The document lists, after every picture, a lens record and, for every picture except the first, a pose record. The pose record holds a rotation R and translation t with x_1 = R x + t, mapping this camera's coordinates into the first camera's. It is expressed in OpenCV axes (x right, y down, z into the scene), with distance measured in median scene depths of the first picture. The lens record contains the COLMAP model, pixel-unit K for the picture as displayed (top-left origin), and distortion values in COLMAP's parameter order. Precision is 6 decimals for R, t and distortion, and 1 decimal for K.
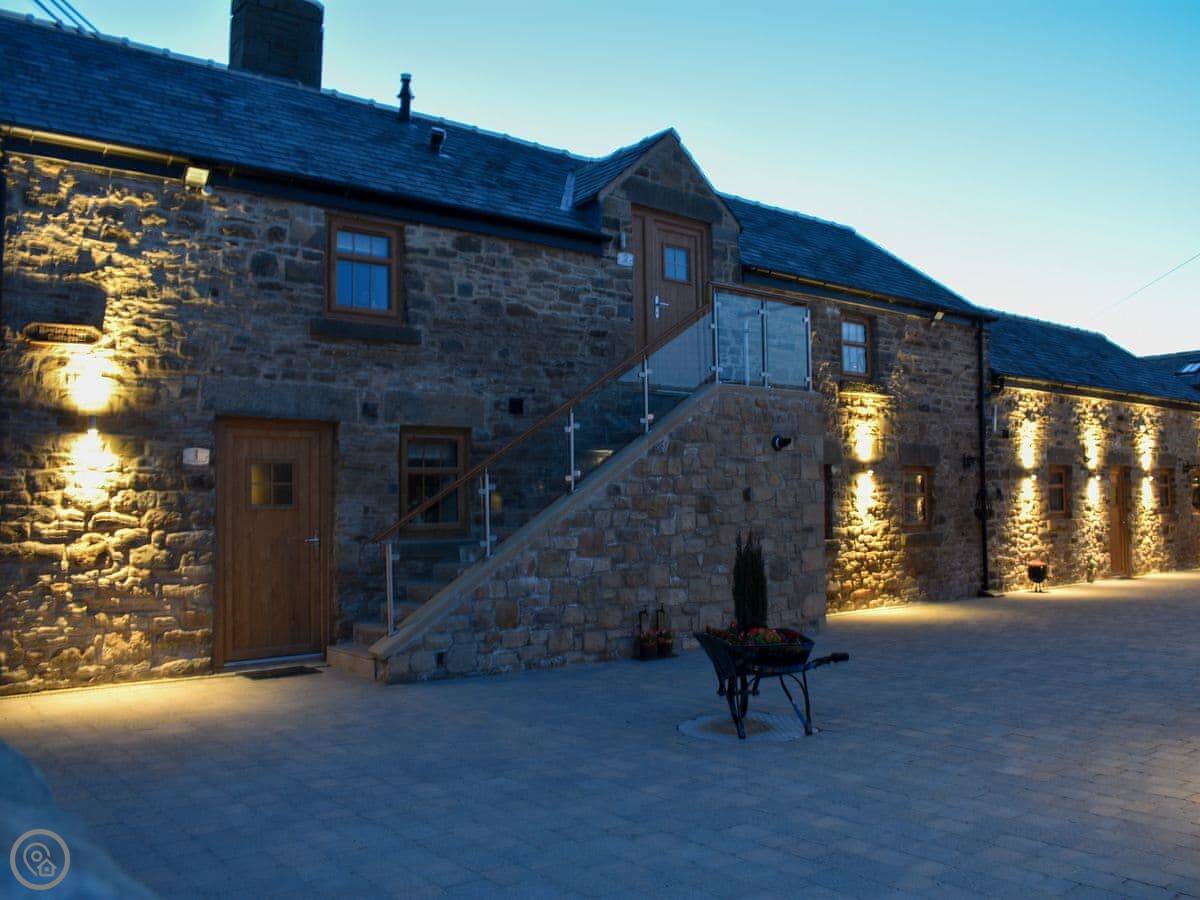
lens RADIAL K [[1034.8, 0, 671.5], [0, 1034.8, 451.0], [0, 0, 1]] dist [-0.084144, -0.002955]
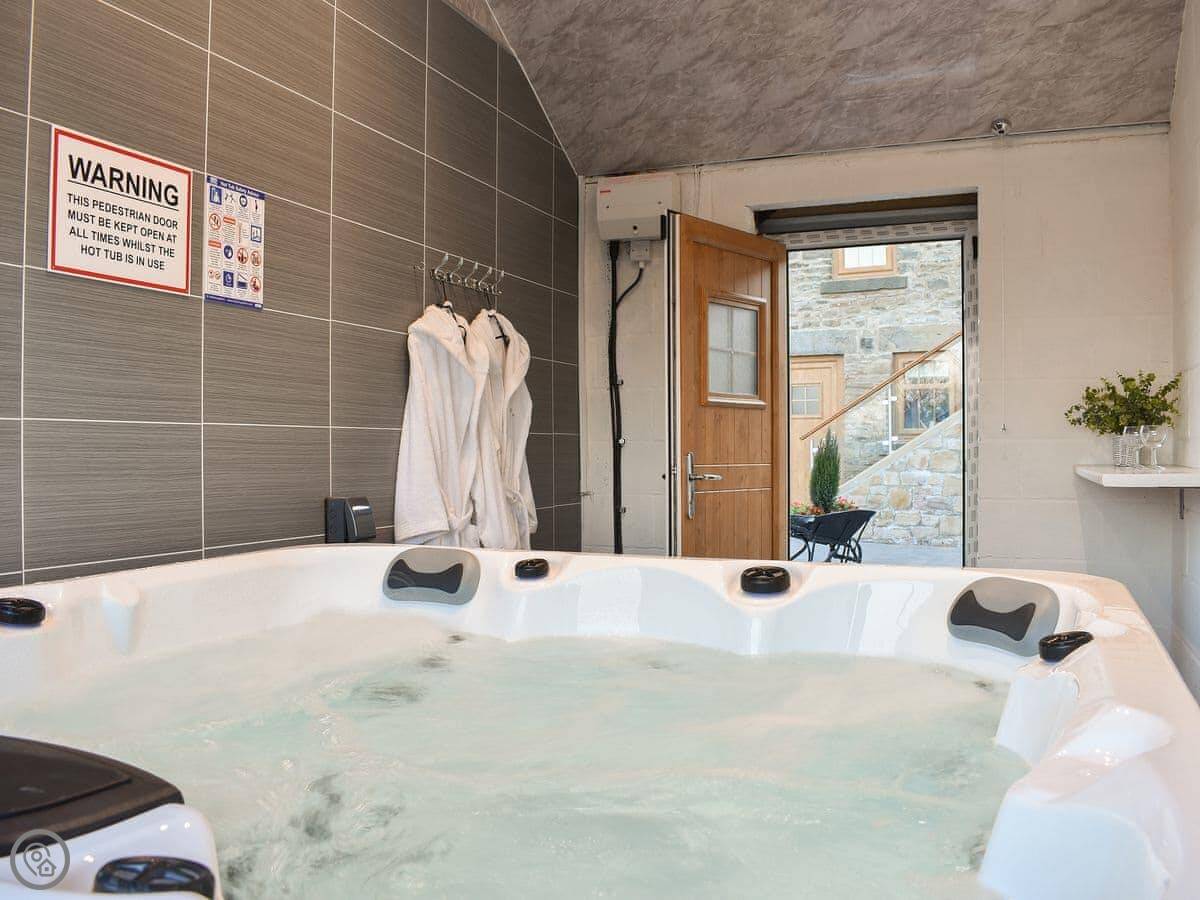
lens RADIAL K [[1034.8, 0, 671.5], [0, 1034.8, 451.0], [0, 0, 1]] dist [-0.084144, -0.002955]
pose [[0.356889, 0.021931, -0.933889, 0.870109], [0.048850, 0.997918, 0.042103, 0.031029], [0.932869, -0.060647, 0.355074, 0.273755]]
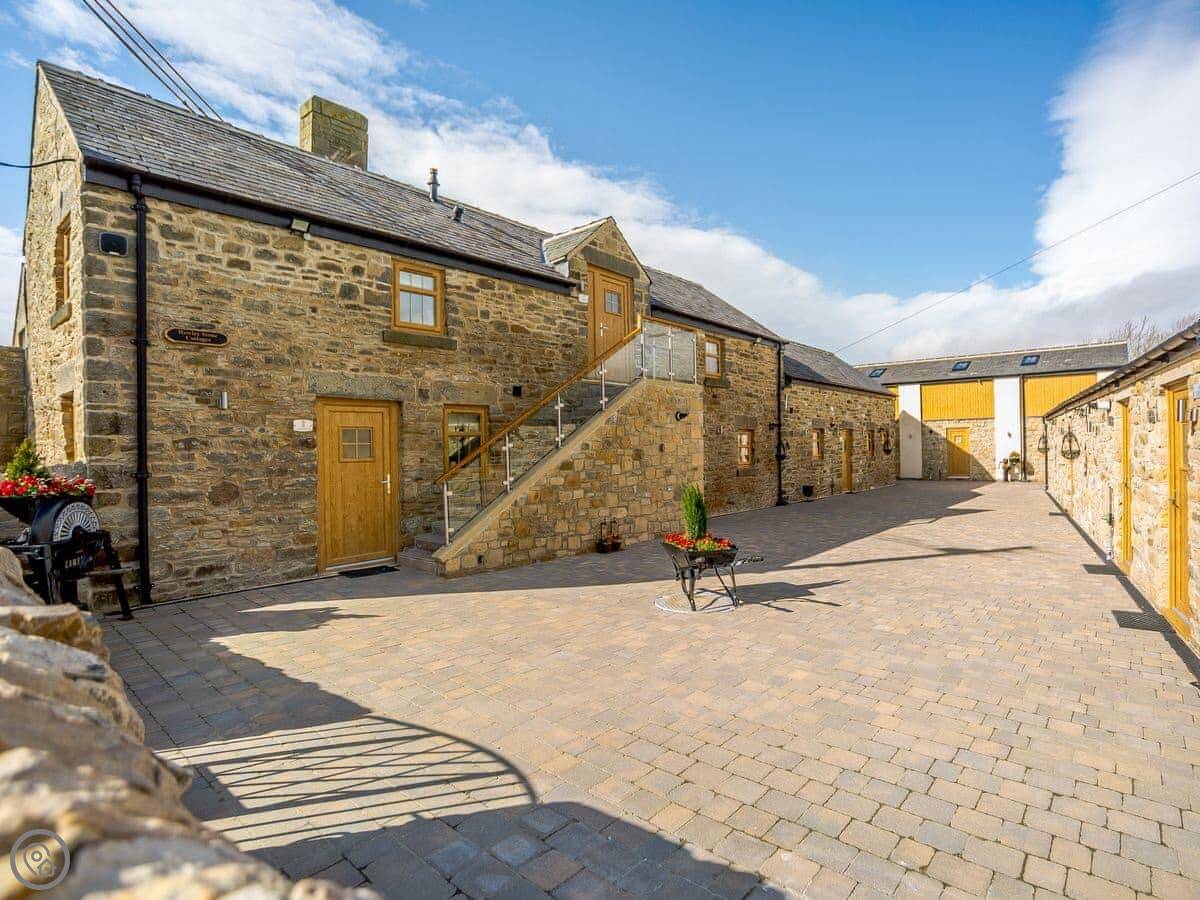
lens RADIAL K [[600.7, 0, 673.5], [0, 600.7, 447.9], [0, 0, 1]] dist [-0.081546, 0.026666]
pose [[0.983329, -0.000306, 0.181833, -0.092732], [-0.009692, 0.998489, 0.054090, -0.010906], [-0.181574, -0.054951, 0.981841, 0.086291]]
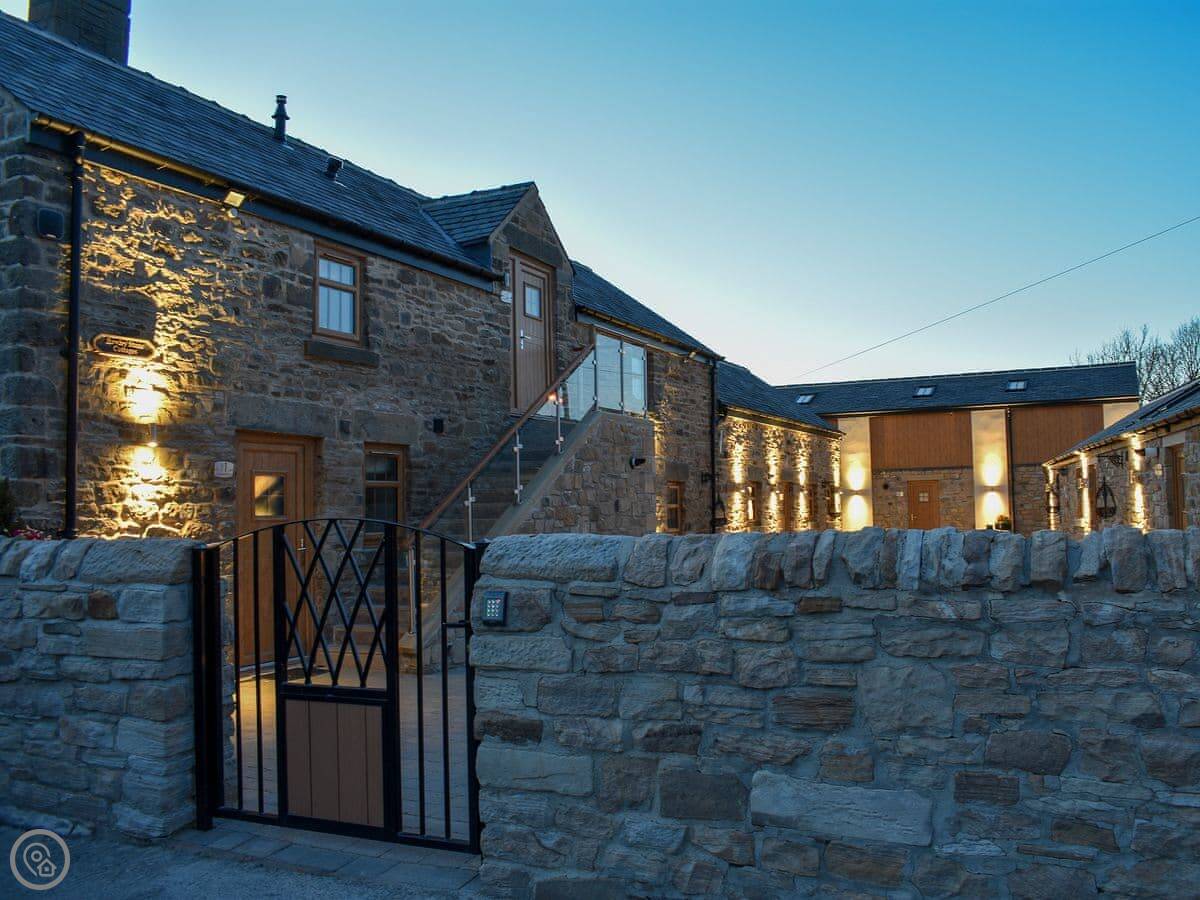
lens RADIAL K [[1034.8, 0, 671.5], [0, 1034.8, 451.0], [0, 0, 1]] dist [-0.084144, -0.002955]
pose [[0.906999, 0.021253, 0.420597, -0.431309], [-0.017024, 0.999760, -0.013807, -0.005962], [-0.420789, 0.005363, 0.907142, -0.117558]]
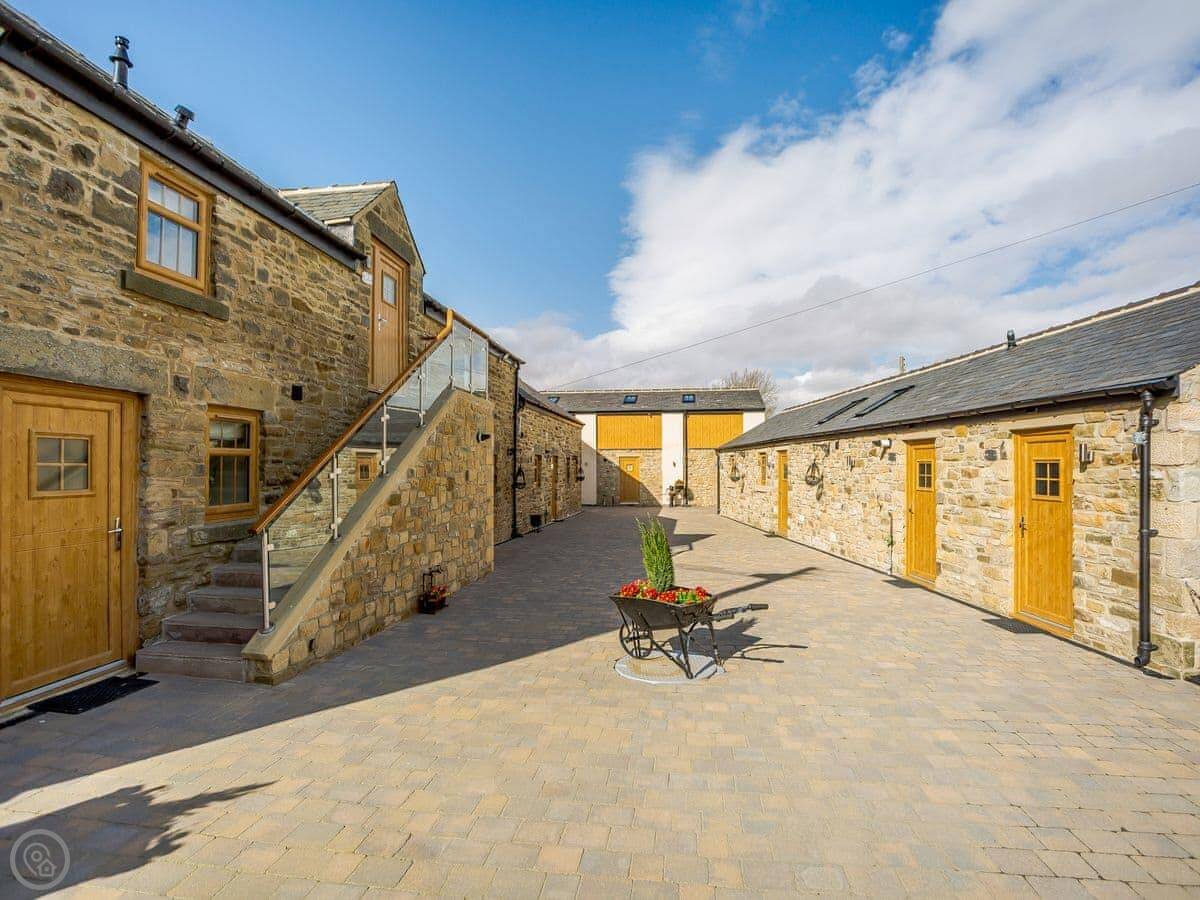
lens RADIAL K [[602.2, 0, 616.8], [0, 602.2, 463.1], [0, 0, 1]] dist [-0.076043, 0.024514]
pose [[0.748866, 0.021430, 0.662375, -0.341439], [-0.047523, 0.998640, 0.021420, 0.000662], [-0.661015, -0.047519, 0.748866, 0.348977]]
